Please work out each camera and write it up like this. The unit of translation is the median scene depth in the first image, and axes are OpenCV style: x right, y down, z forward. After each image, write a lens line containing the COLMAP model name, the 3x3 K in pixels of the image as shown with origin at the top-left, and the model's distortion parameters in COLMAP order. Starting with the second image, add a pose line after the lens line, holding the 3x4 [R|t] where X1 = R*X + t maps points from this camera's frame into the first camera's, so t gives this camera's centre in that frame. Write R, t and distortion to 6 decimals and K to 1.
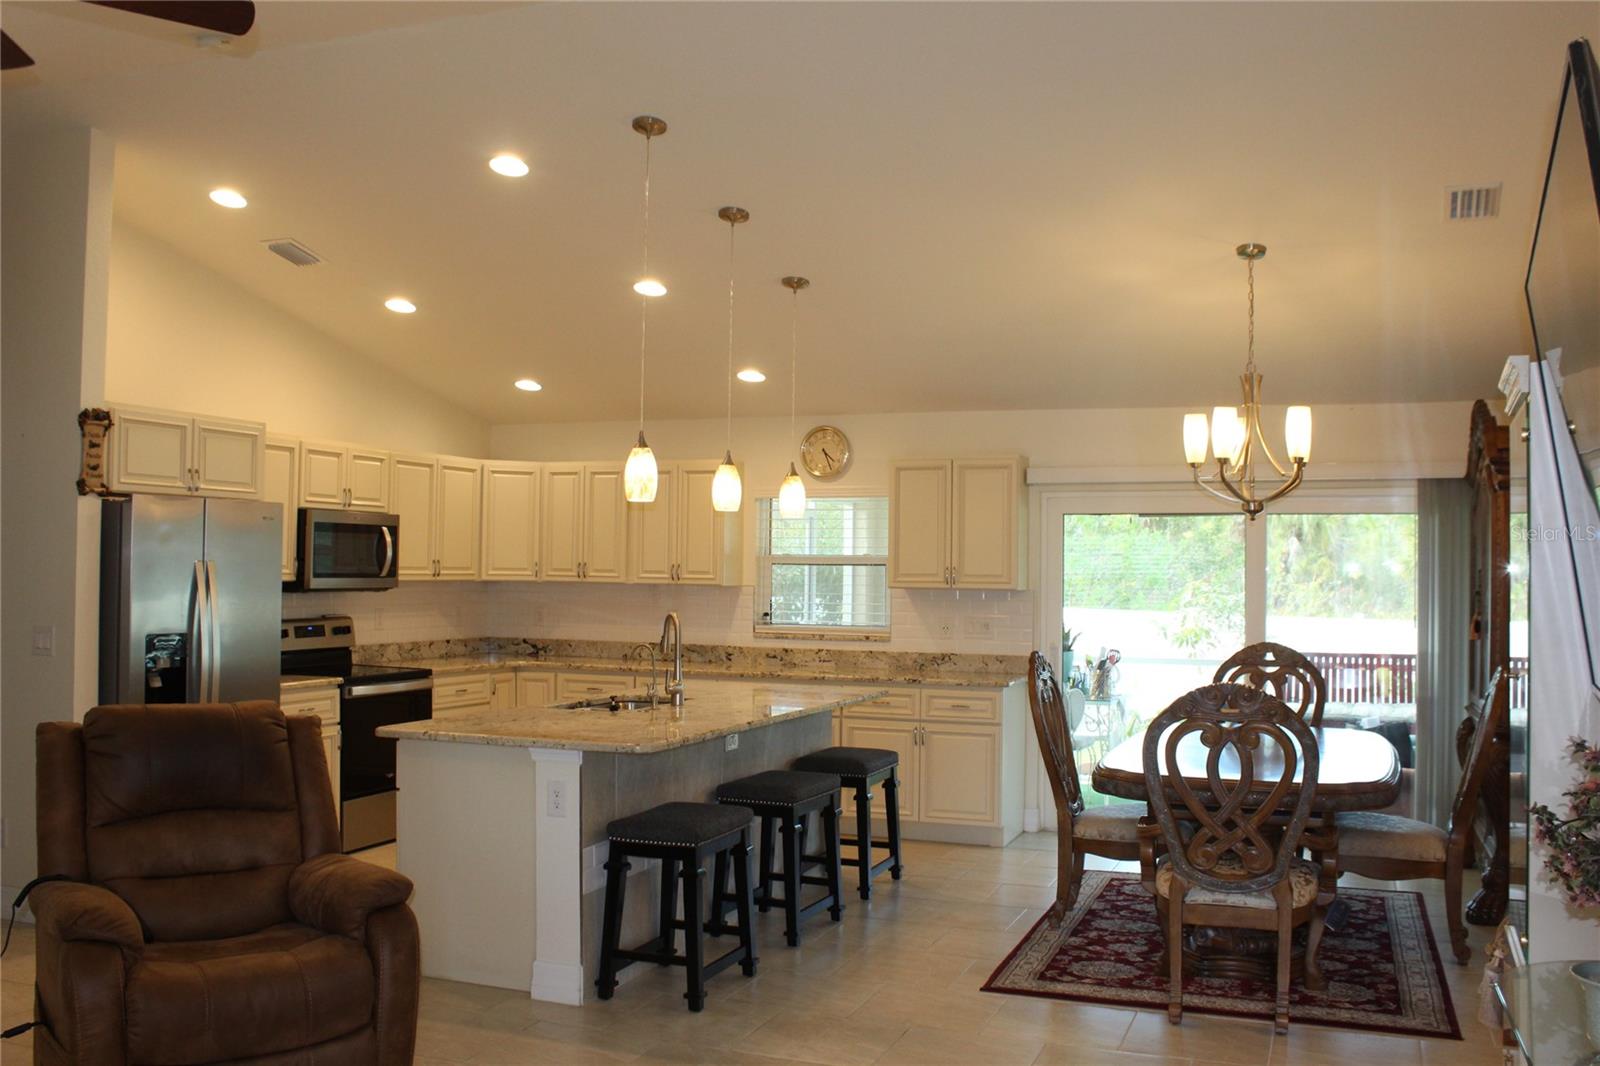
lens RADIAL K [[1368.4, 0, 826.5], [0, 1368.4, 529.5], [0, 0, 1]] dist [-0.141997, 0.140204]
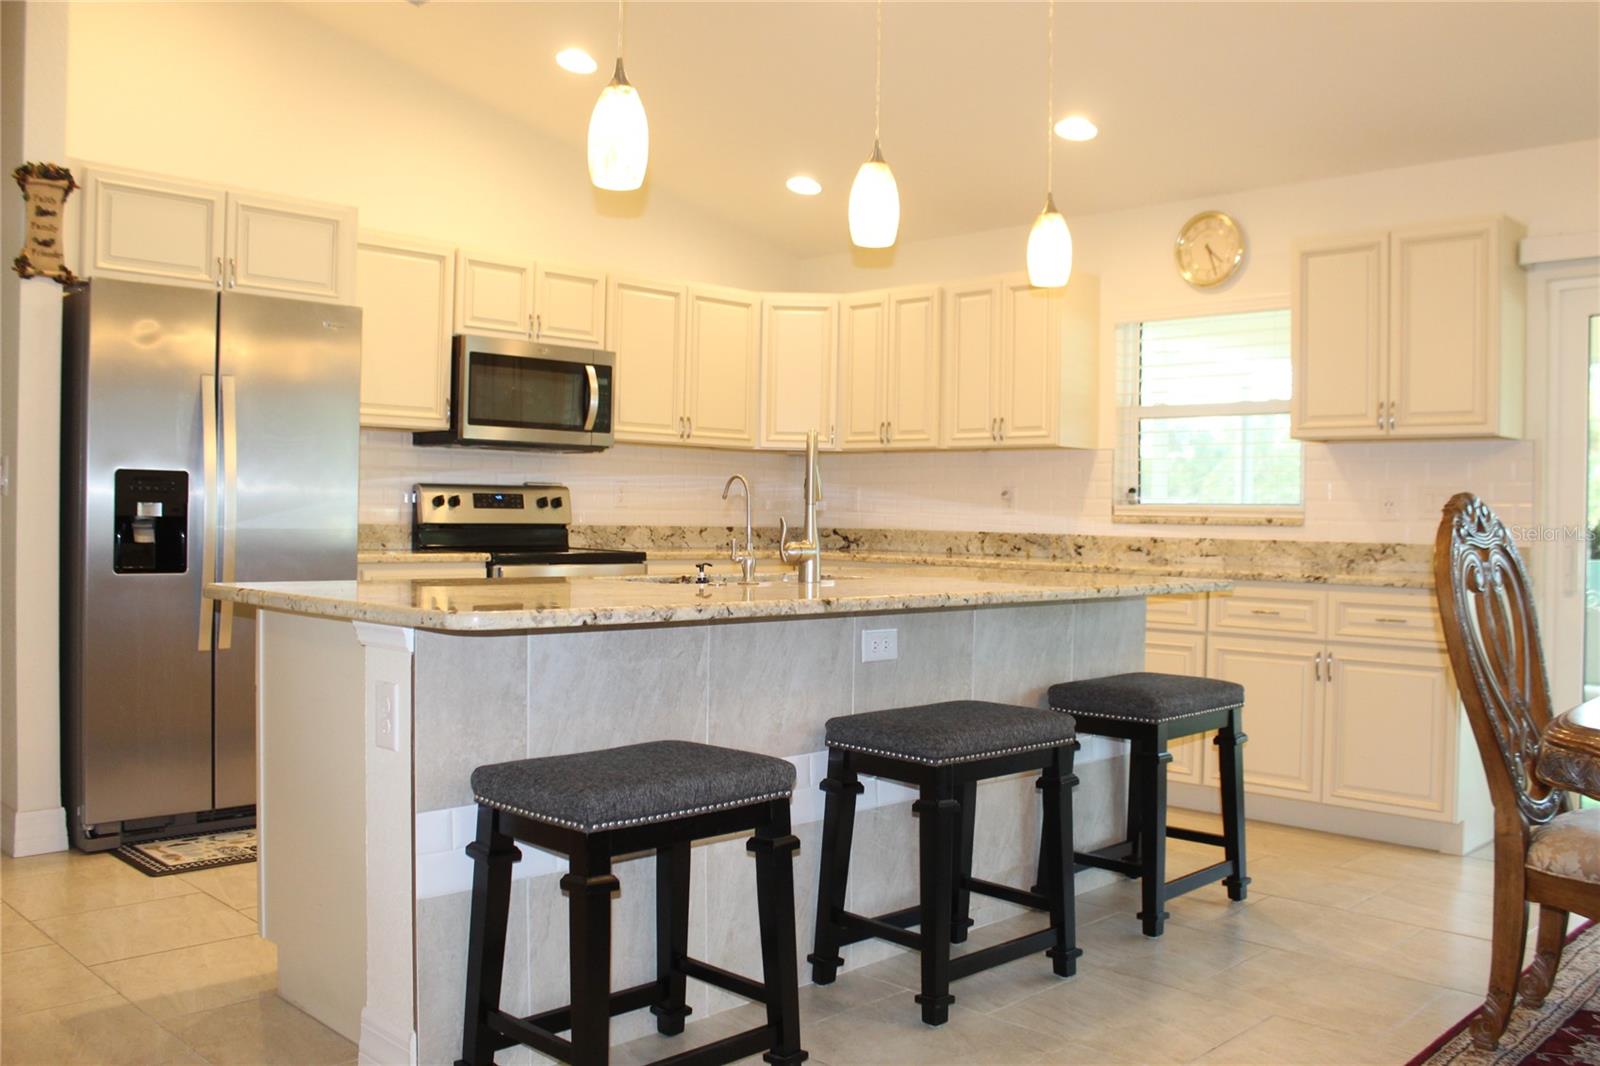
lens RADIAL K [[1368.4, 0, 826.5], [0, 1368.4, 529.5], [0, 0, 1]] dist [-0.141997, 0.140204]
pose [[0.920110, 0.007344, -0.391590, 0.099476], [0.008422, 0.999222, 0.038527, 0.062958], [0.391569, -0.038747, 0.919333, 0.345319]]
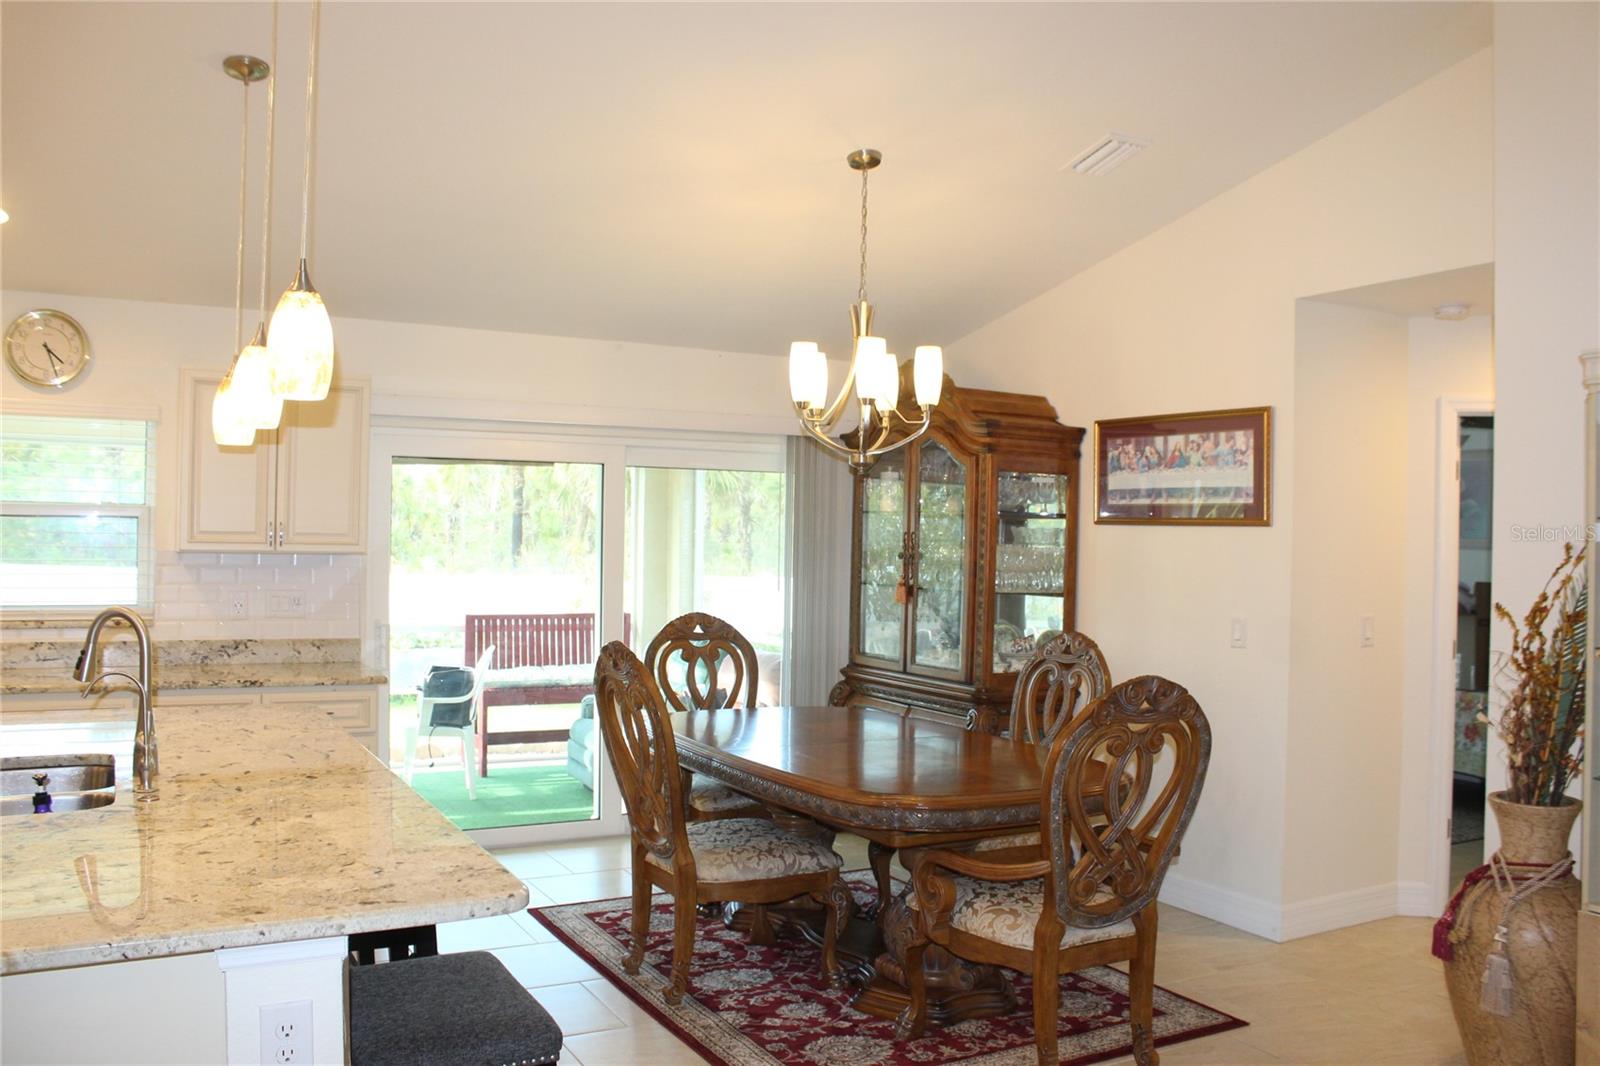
lens RADIAL K [[1309.9, 0, 800.0], [0, 1309.9, 533.0], [0, 0, 1]] dist [-0.099714, 0.004056]
pose [[0.675785, 0.002250, 0.737095, -0.236521], [-0.030883, 0.999204, 0.025264, 0.007786], [-0.736451, -0.039837, 0.675317, 0.348512]]
